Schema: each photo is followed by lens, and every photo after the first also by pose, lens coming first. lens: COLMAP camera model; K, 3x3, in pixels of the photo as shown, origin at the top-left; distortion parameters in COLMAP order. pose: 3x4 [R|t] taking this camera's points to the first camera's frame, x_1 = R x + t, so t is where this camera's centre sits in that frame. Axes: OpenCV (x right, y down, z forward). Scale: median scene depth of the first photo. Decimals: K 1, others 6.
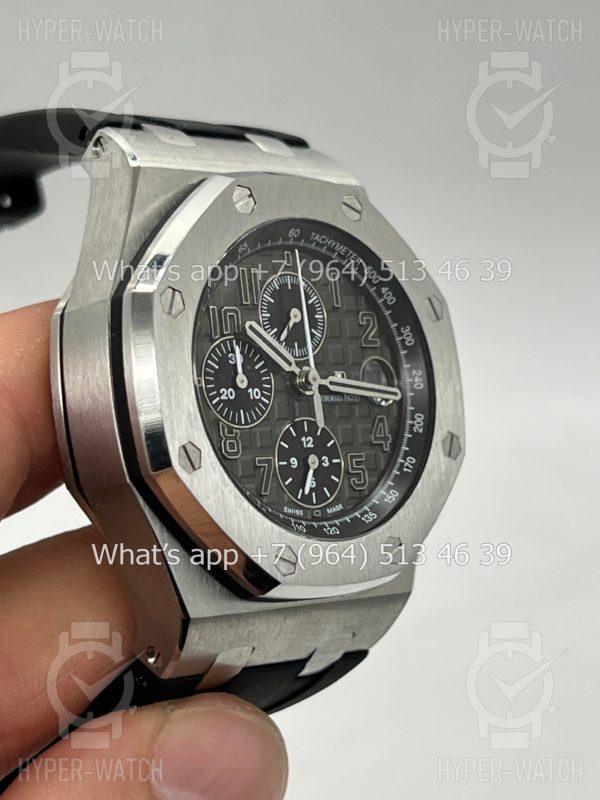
lens RADIAL K [[1838.3, 0, 300.2], [0, 1838.3, 393.8], [0, 0, 1]] dist [0.244317, 0.000000]
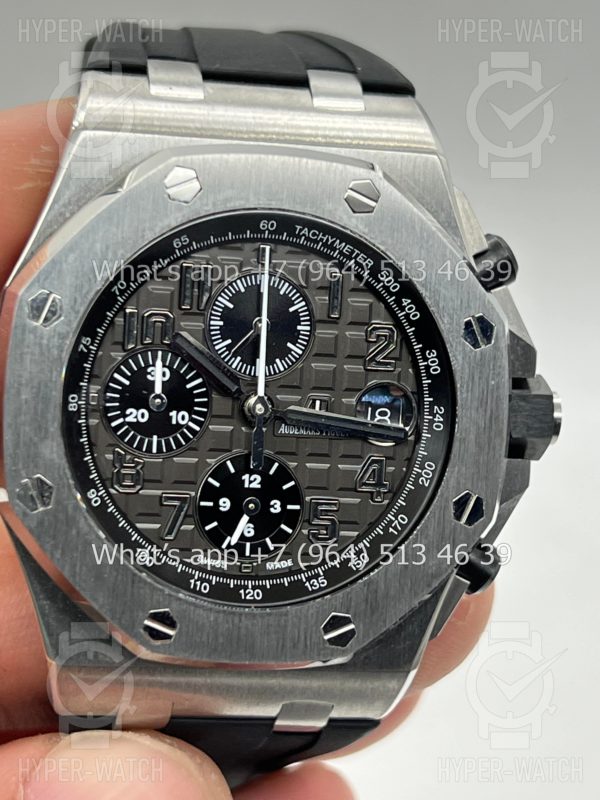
lens RADIAL K [[1838.3, 0, 299.3], [0, 1838.3, 394.6], [0, 0, 1]] dist [0.244317, 0.000000]
pose [[0.839209, 0.176752, -0.514283, 0.437605], [-0.093265, 0.978473, 0.184099, -0.164965], [0.535751, -0.106533, 0.837628, 0.323083]]
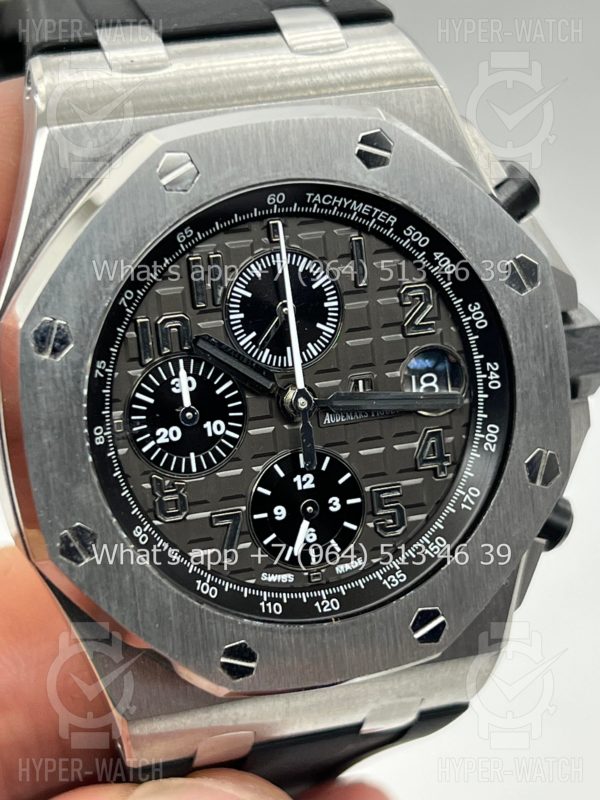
lens RADIAL K [[1838.3, 0, 297.0], [0, 1838.3, 399.3], [0, 0, 1]] dist [0.244317, 0.000000]
pose [[0.898028, 0.054946, -0.436494, 0.322818], [0.062694, 0.966060, 0.250593, -0.191788], [0.435448, -0.252405, 0.864104, 0.362867]]
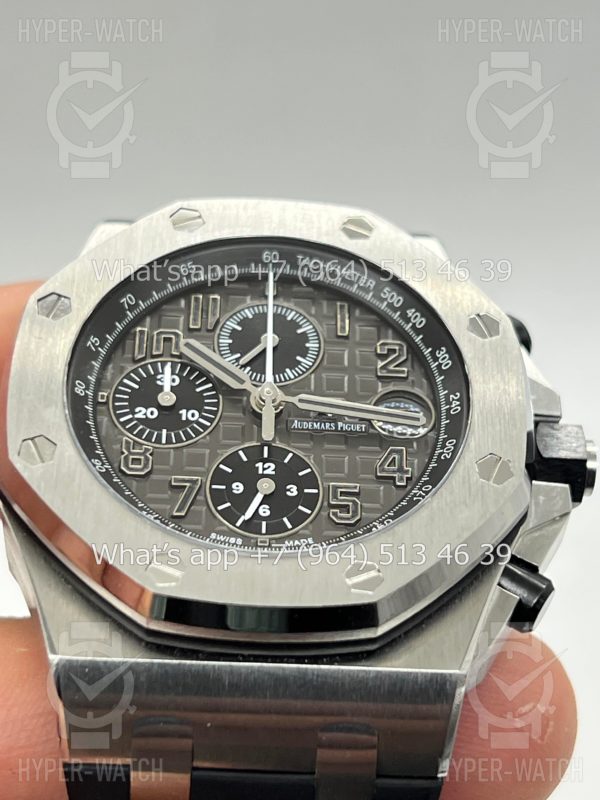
lens RADIAL K [[1838.3, 0, 305.3], [0, 1838.3, 402.5], [0, 0, 1]] dist [0.244317, 0.000000]
pose [[0.779660, -0.280594, -0.559820, 0.466555], [-0.028020, 0.877462, -0.478827, 0.378414], [0.625576, 0.389008, 0.676259, 0.462399]]
